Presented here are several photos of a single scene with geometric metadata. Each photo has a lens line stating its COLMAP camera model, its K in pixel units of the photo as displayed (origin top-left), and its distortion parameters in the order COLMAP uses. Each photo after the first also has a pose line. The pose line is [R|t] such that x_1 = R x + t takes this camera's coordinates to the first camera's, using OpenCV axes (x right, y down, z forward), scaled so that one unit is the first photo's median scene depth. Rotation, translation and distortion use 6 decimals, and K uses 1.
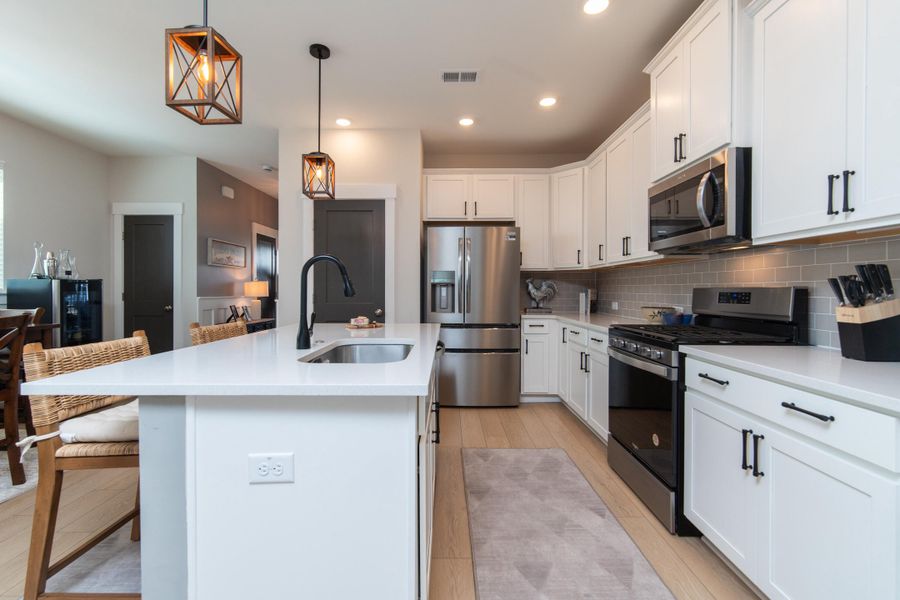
lens RADIAL K [[393.9, 0, 449.7], [0, 393.9, 288.0], [0, 0, 1]] dist [0.002949, 0.000061]
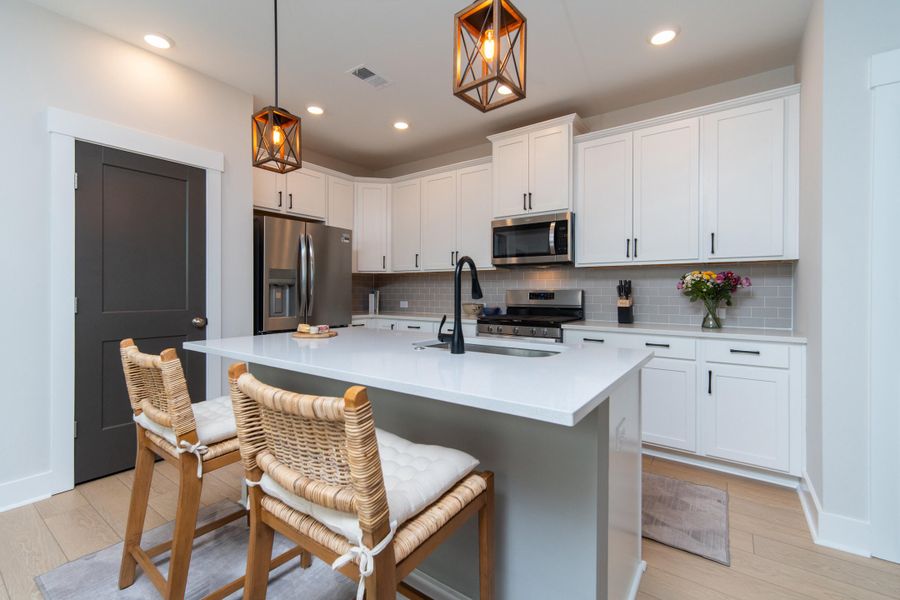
lens RADIAL K [[381.3, 0, 468.2], [0, 381.3, 292.6], [0, 0, 1]] dist [0.001444, 0.000035]
pose [[0.598882, -0.002703, 0.800833, -0.661419], [-0.004878, 0.999963, 0.007023, 0.000038], [-0.800822, -0.008112, 0.598847, 0.236959]]
